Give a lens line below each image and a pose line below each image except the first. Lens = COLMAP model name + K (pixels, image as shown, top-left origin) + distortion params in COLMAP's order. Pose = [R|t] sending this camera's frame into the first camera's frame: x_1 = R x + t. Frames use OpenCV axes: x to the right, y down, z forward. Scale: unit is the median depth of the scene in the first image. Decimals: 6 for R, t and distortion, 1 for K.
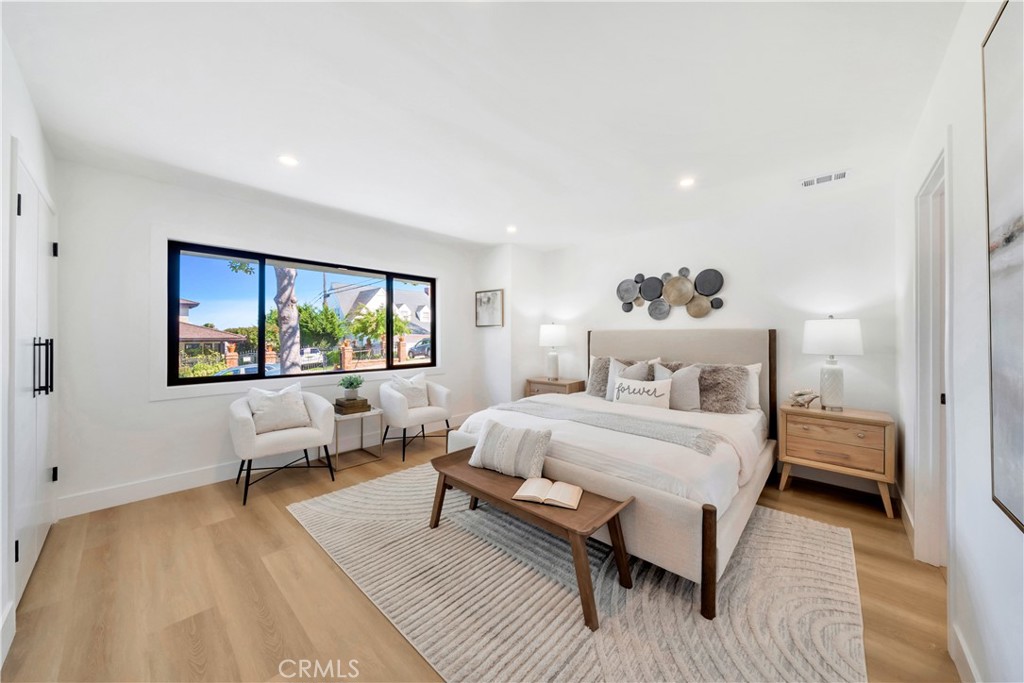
lens RADIAL K [[358.0, 0, 512.4], [0, 358.0, 336.2], [0, 0, 1]] dist [-0.008572, -0.000023]
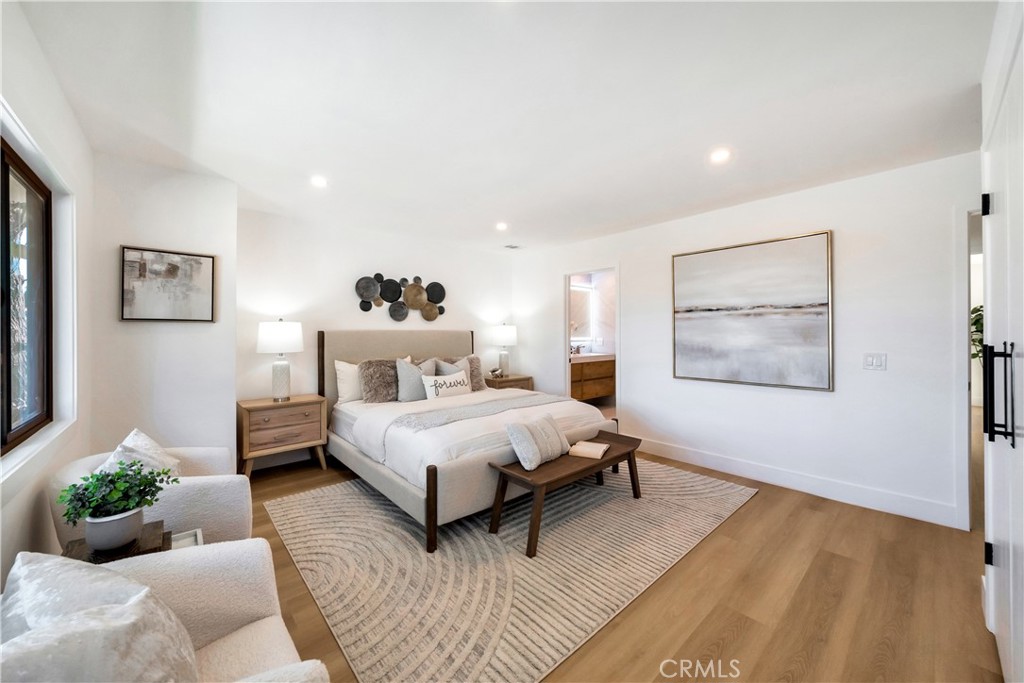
lens RADIAL K [[378.2, 0, 509.4], [0, 378.2, 332.5], [0, 0, 1]] dist [-0.001610, -0.000071]
pose [[0.101116, 0.000676, 0.994874, -0.672551], [0.008184, 0.999965, -0.001511, -0.007267], [-0.994841, 0.008294, 0.101107, 0.558169]]
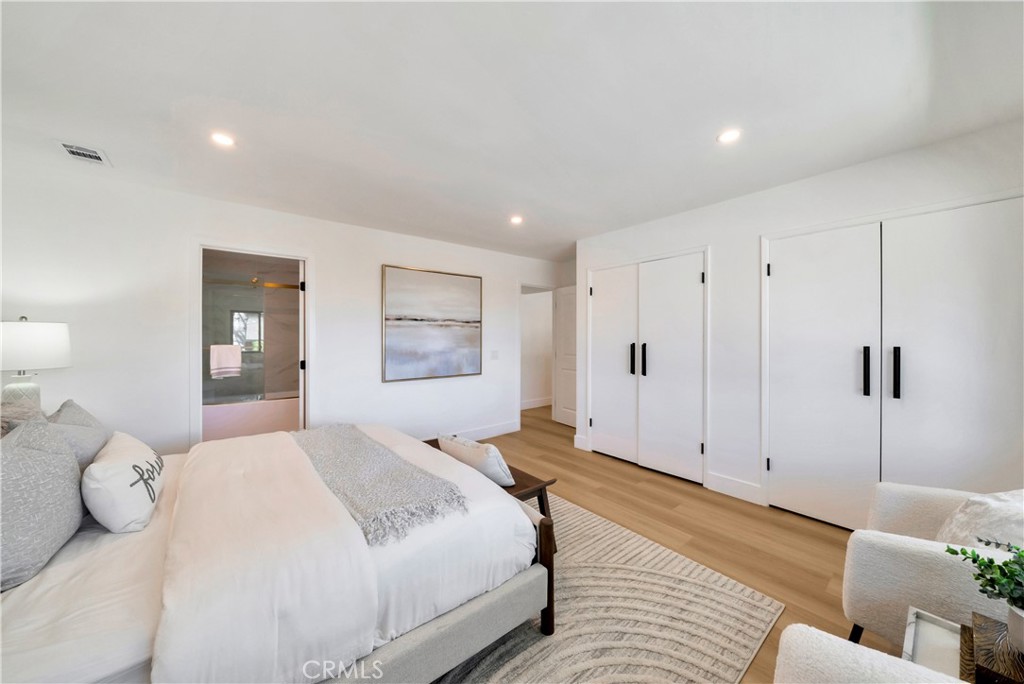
lens RADIAL K [[358.0, 0, 510.0], [0, 358.0, 339.0], [0, 0, 1]] dist [-0.008572, -0.000023]
pose [[-0.989216, -0.004371, 0.146400, -0.142336], [-0.002746, 0.999932, 0.011301, -0.016097], [-0.146440, 0.010777, -0.989161, 1.128711]]
